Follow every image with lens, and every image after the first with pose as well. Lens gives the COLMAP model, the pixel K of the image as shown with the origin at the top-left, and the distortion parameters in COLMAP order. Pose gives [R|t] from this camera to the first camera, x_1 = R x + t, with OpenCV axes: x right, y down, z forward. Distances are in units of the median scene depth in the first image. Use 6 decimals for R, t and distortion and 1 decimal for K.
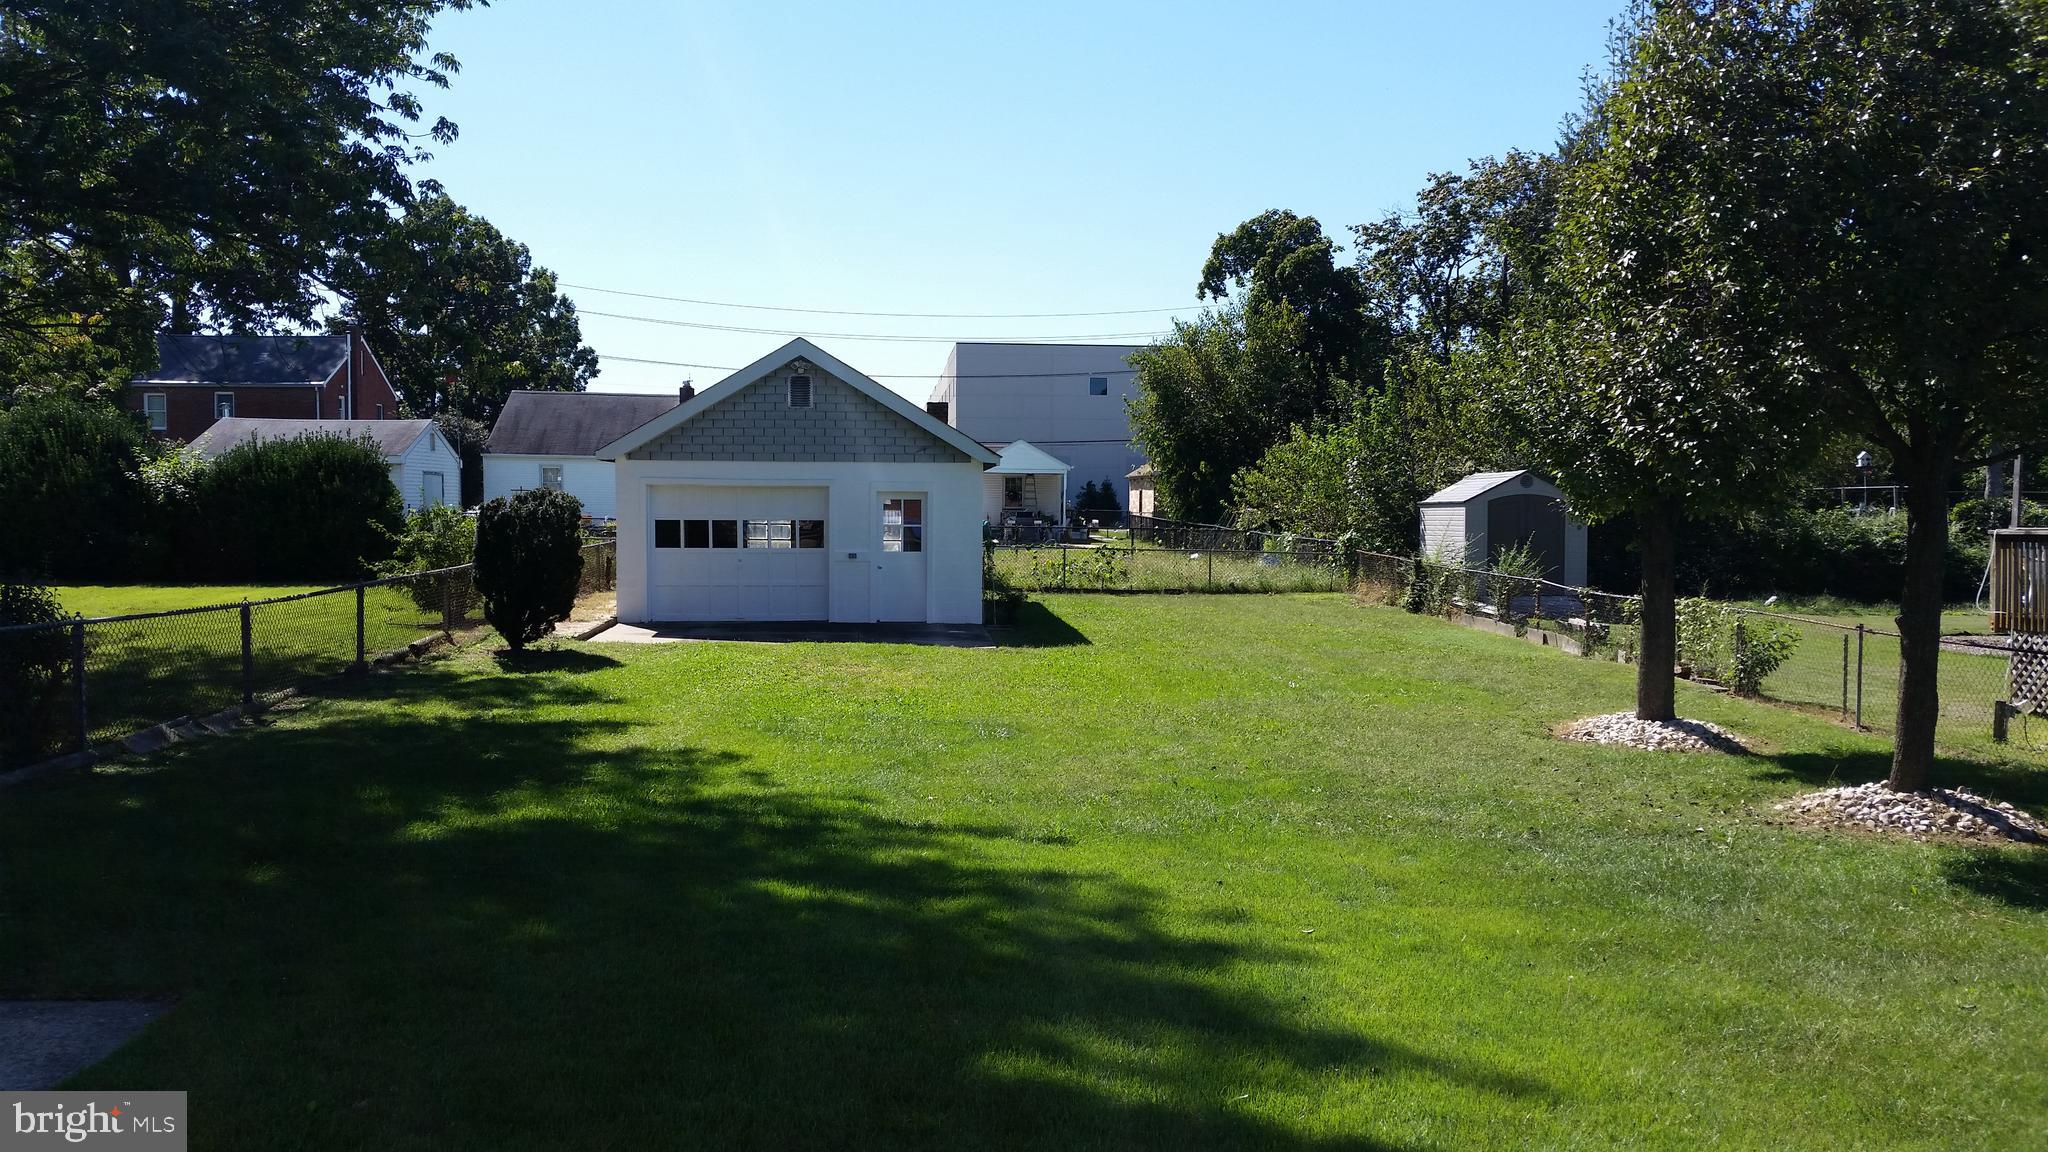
lens RADIAL K [[1689.7, 0, 1004.7], [0, 1689.7, 585.3], [0, 0, 1]] dist [0.061542, 0.000919]
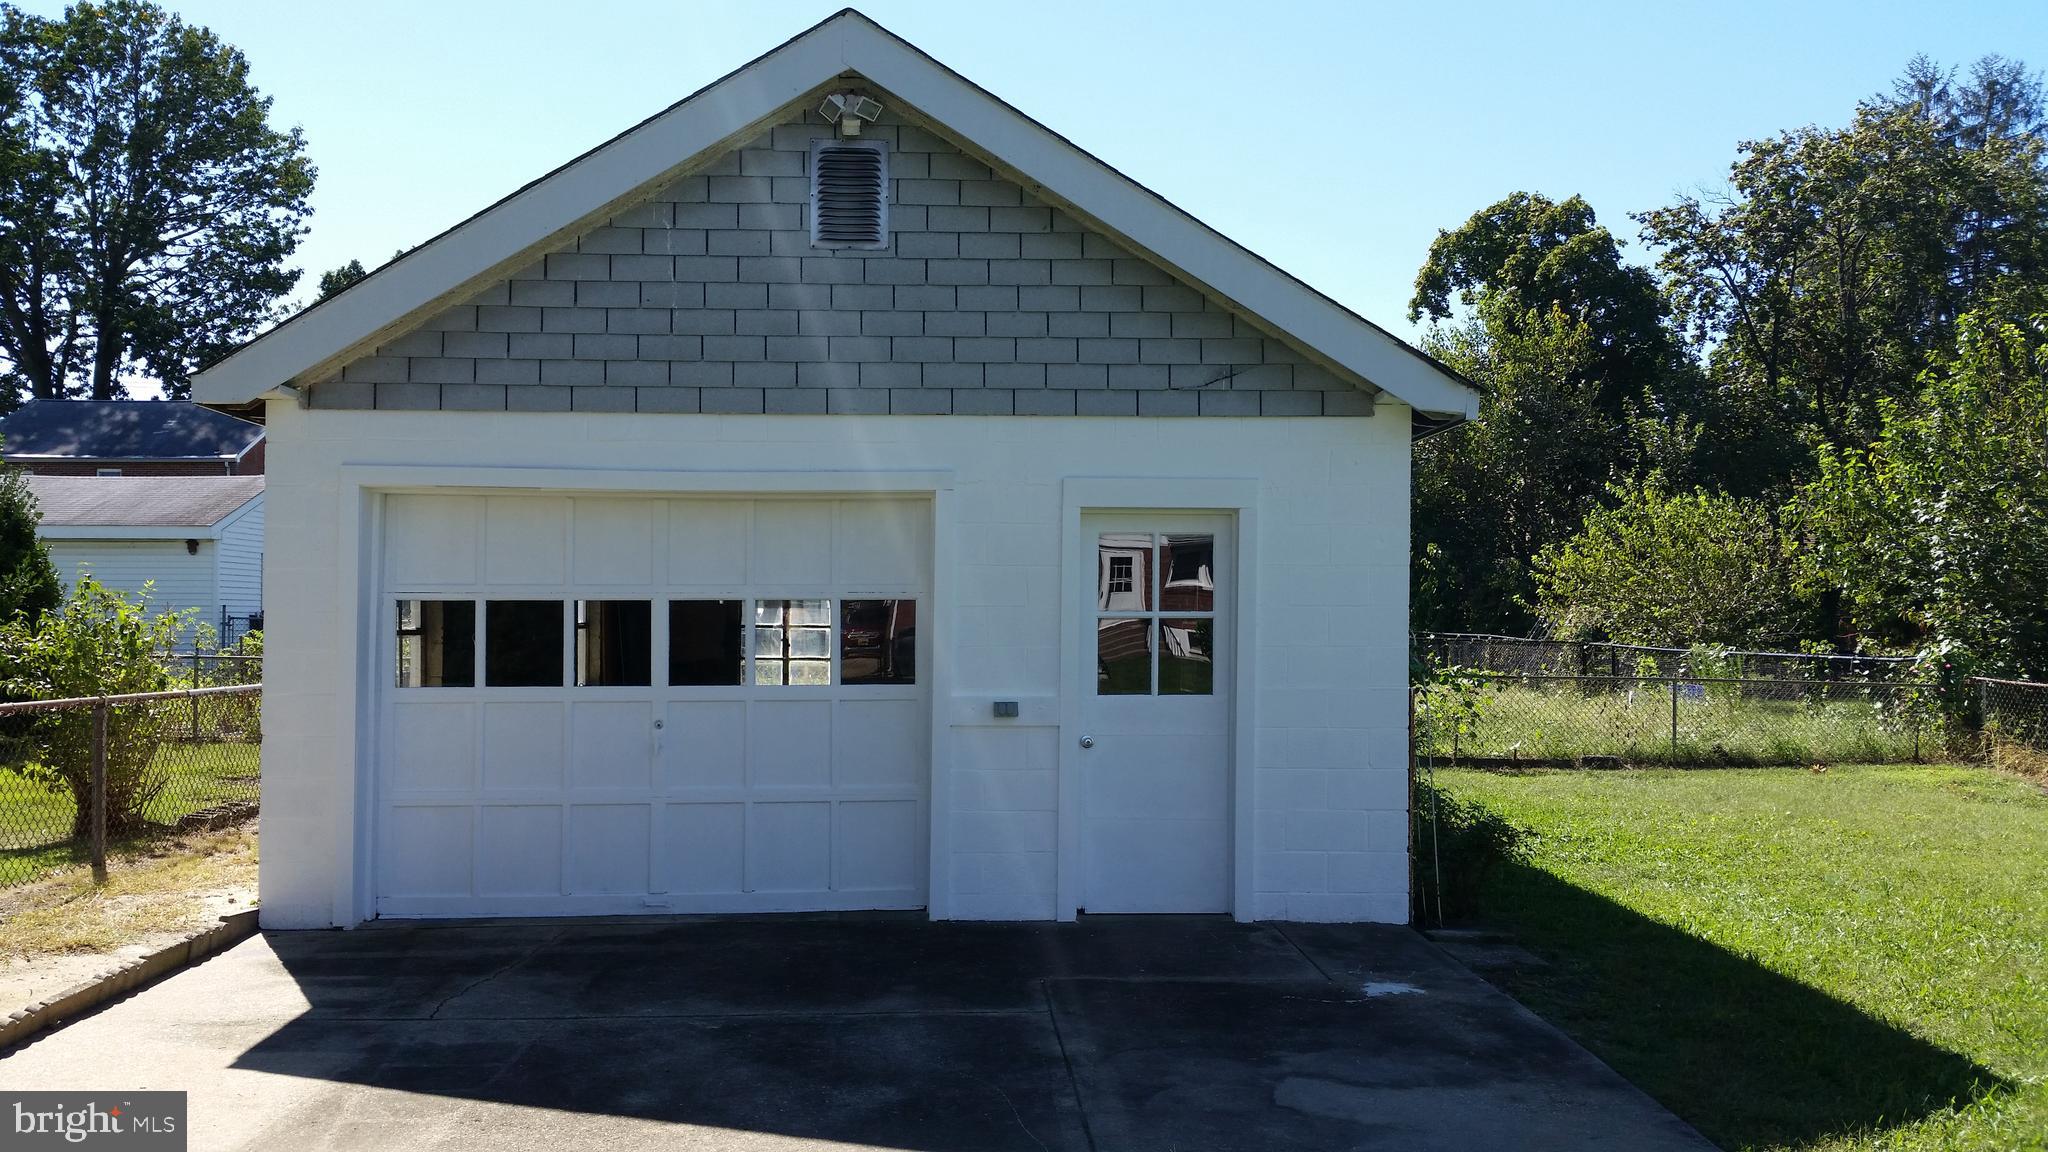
lens RADIAL K [[1693.4, 0, 1024.0], [0, 1693.4, 576.0], [0, 0, 1]] dist [0.076045, 0.000980]
pose [[0.999726, -0.002362, -0.023274, -0.034511], [0.000638, 0.997272, -0.073814, -0.008222], [0.023385, 0.073779, 0.997000, 0.294508]]
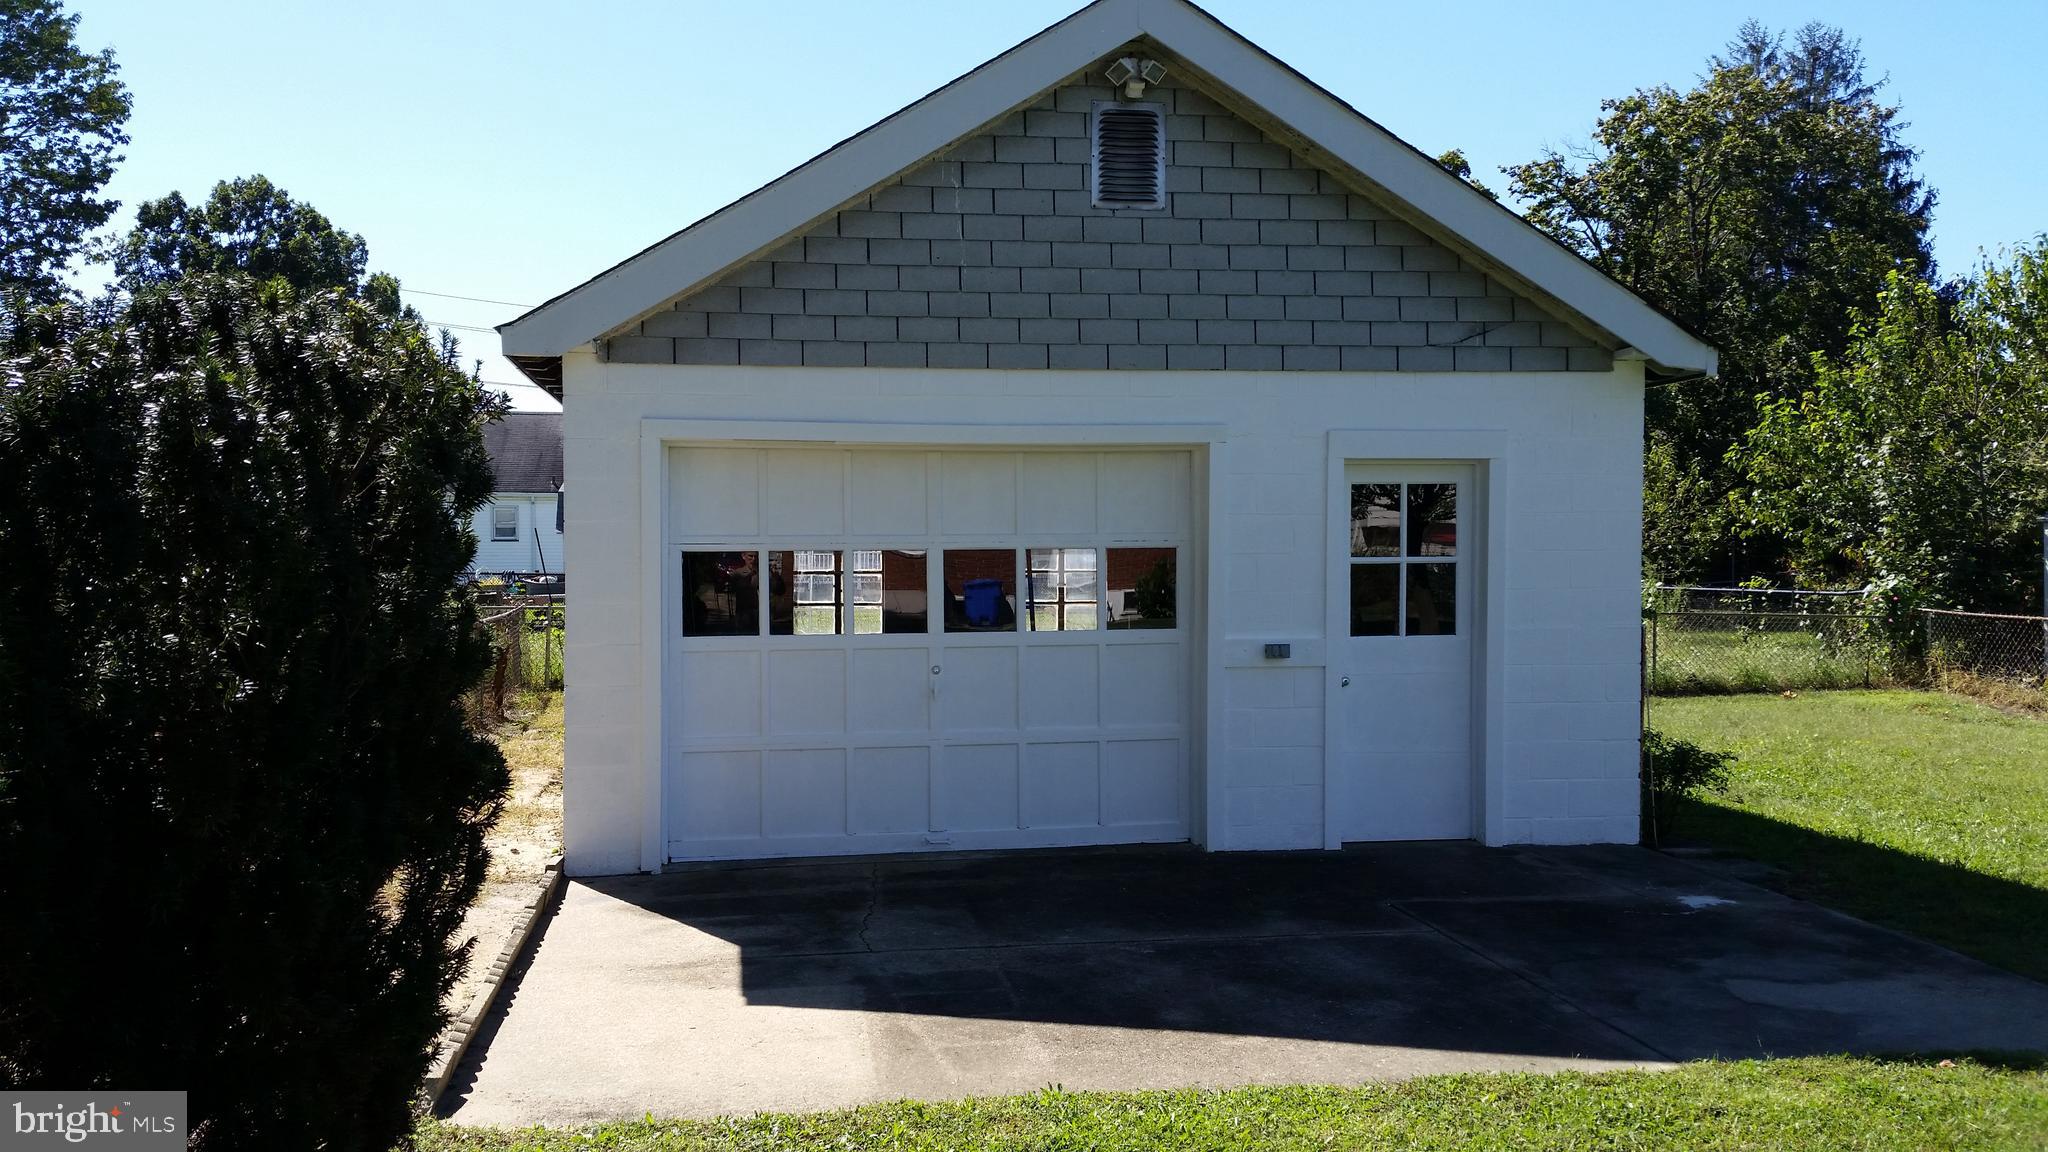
lens RADIAL K [[1689.7, 0, 1004.7], [0, 1689.7, 585.3], [0, 0, 1]] dist [0.061542, 0.000919]
pose [[0.996751, -0.011138, 0.079775, -0.074023], [0.013860, 0.999338, -0.033650, -0.008661], [-0.079348, 0.034646, 0.996245, 0.289922]]
